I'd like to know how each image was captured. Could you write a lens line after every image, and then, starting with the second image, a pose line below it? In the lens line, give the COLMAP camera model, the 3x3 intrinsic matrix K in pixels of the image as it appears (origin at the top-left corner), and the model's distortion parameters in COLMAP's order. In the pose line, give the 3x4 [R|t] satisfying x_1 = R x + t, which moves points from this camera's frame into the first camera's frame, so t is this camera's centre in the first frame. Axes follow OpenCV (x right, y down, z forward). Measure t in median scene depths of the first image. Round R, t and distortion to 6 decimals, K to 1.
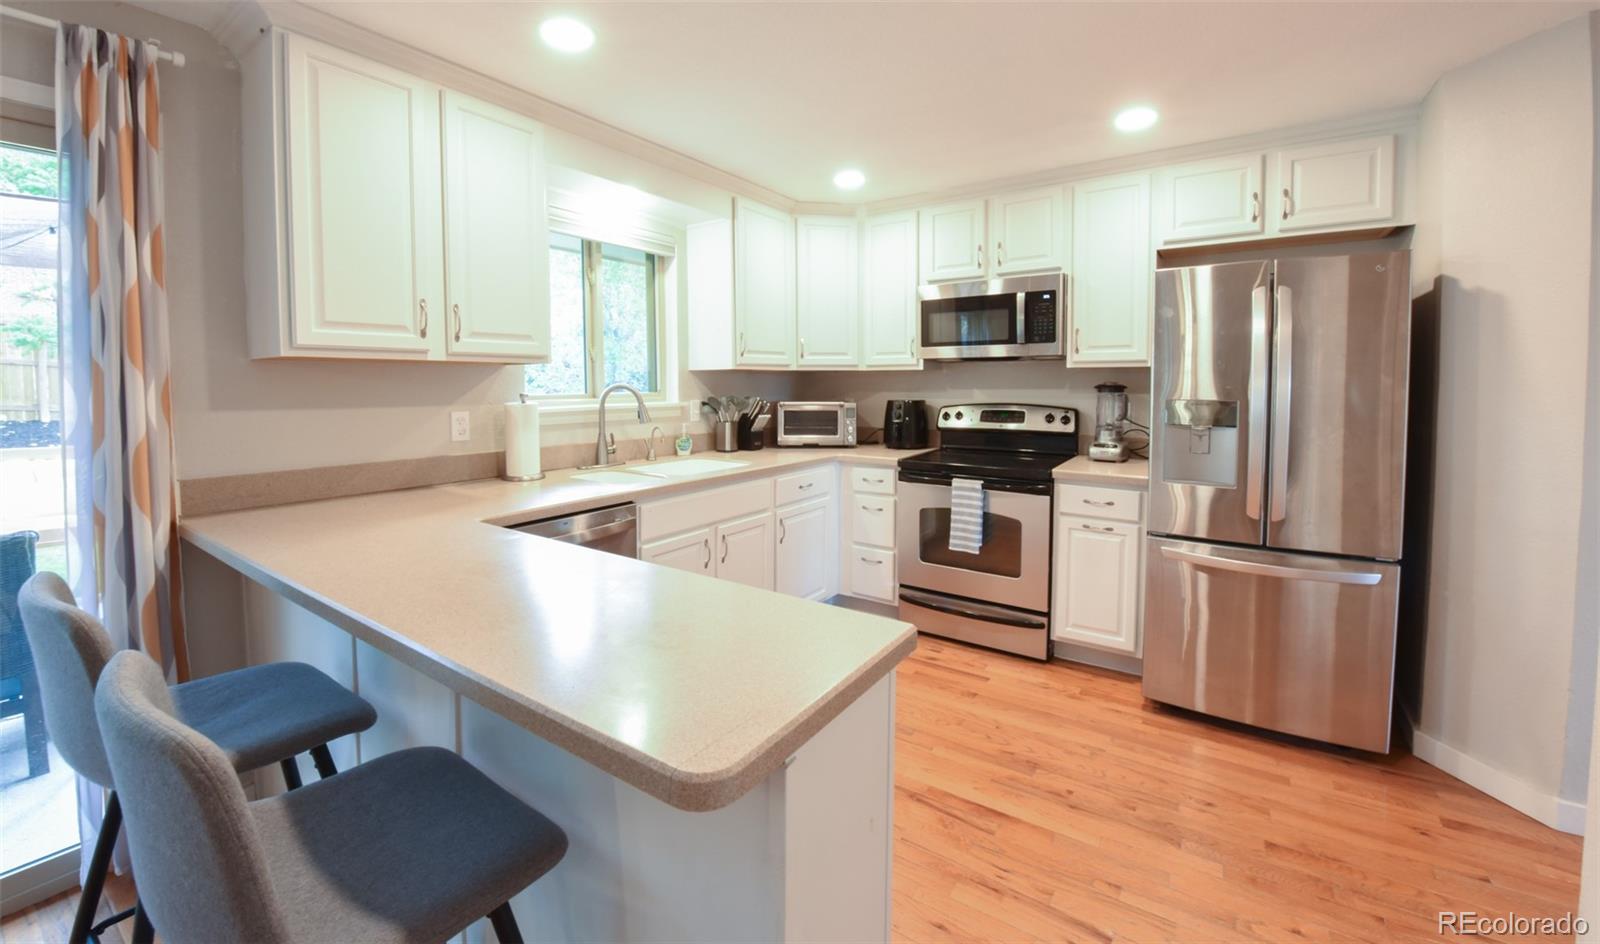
lens RADIAL K [[627.3, 0, 794.0], [0, 627.3, 415.0], [0, 0, 1]] dist [-0.022019, -0.000051]
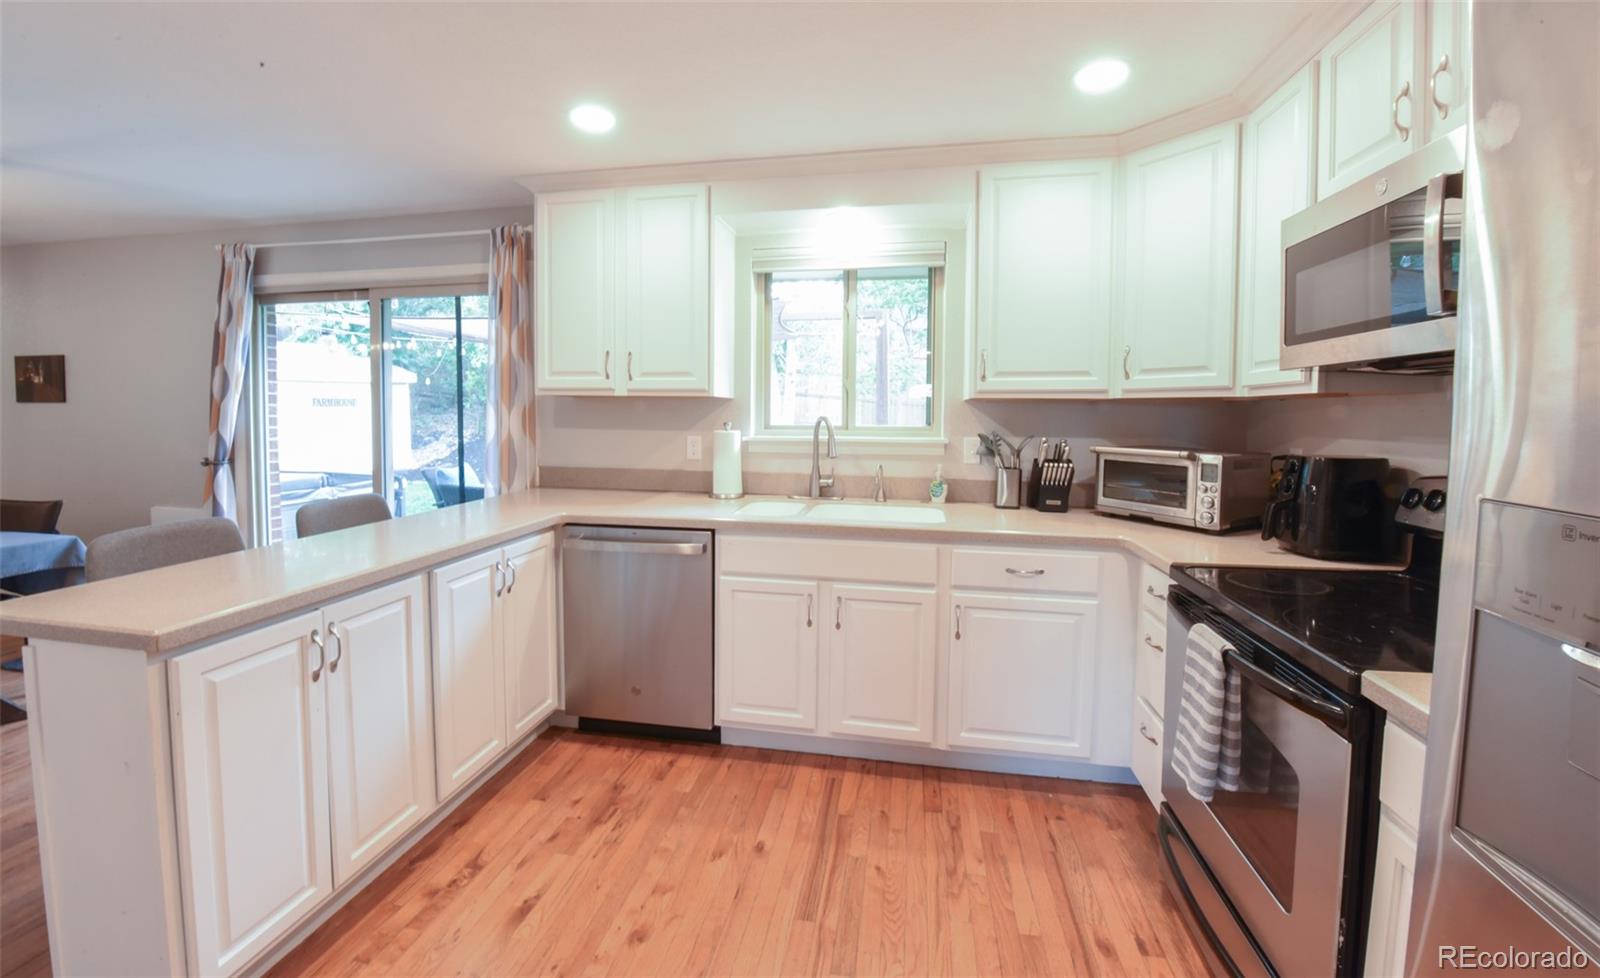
lens RADIAL K [[637.9, 0, 795.2], [0, 637.9, 445.4], [0, 0, 1]] dist [-0.009232, -0.004680]
pose [[0.413158, 0.051008, -0.909230, 0.548746], [-0.056908, 0.997925, 0.030125, -0.028234], [0.908880, 0.039296, 0.415203, 0.510282]]
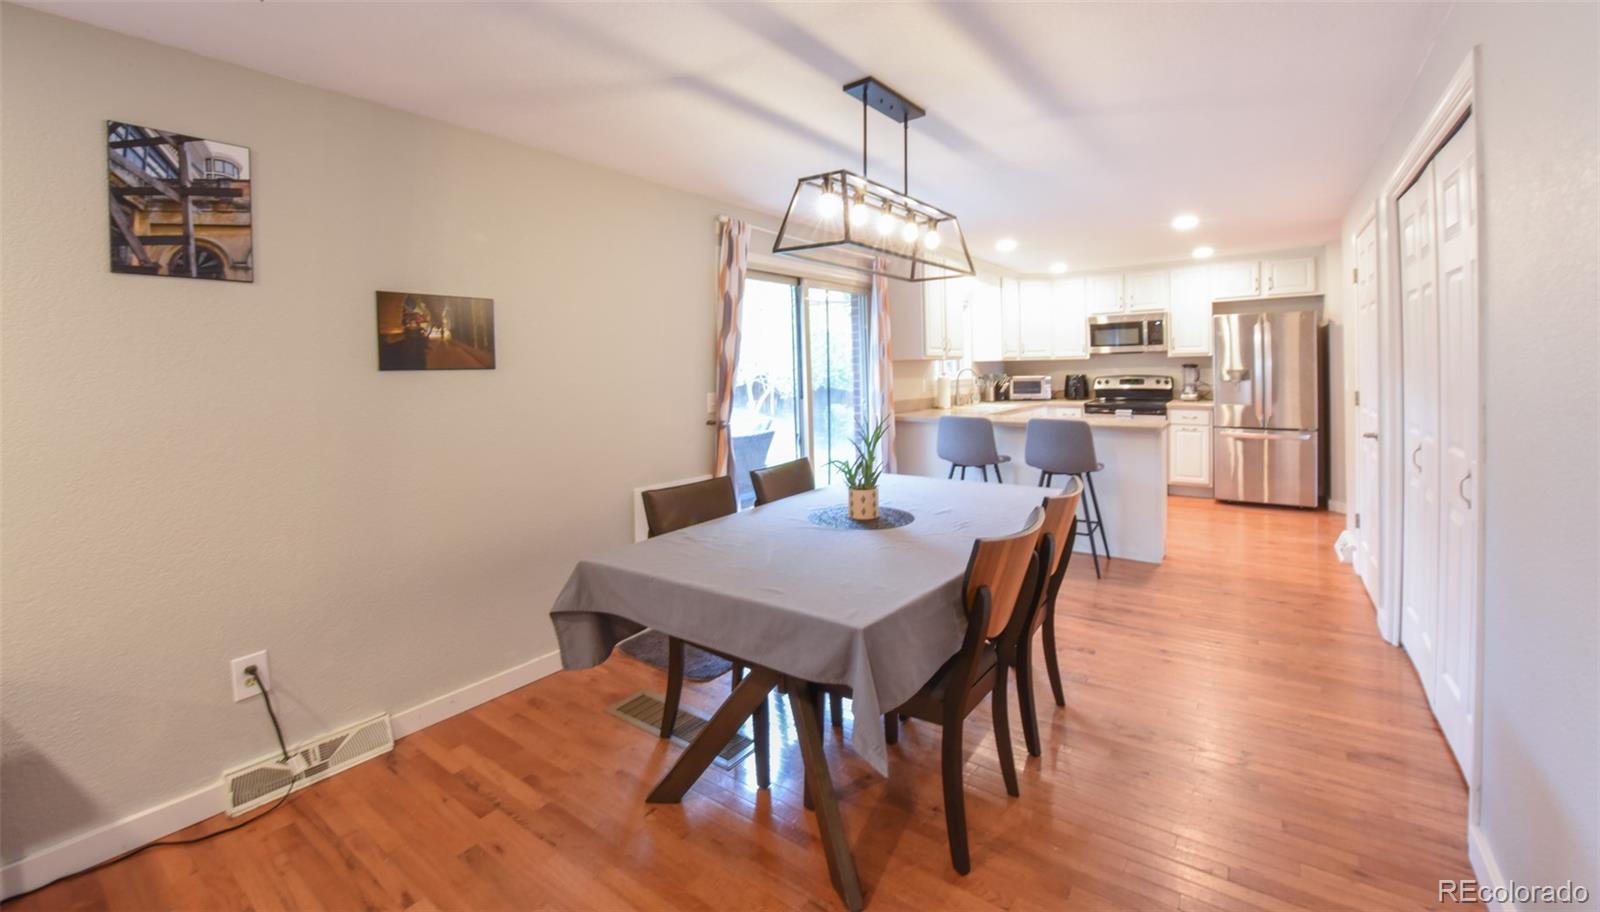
lens RADIAL K [[638.7, 0, 802.9], [0, 638.7, 380.9], [0, 0, 1]] dist [-0.000730, -0.000066]
pose [[0.999698, -0.018578, -0.016085, -0.748352], [0.017989, 0.999191, -0.035978, 0.059821], [0.016741, 0.035678, 0.999223, -1.144695]]
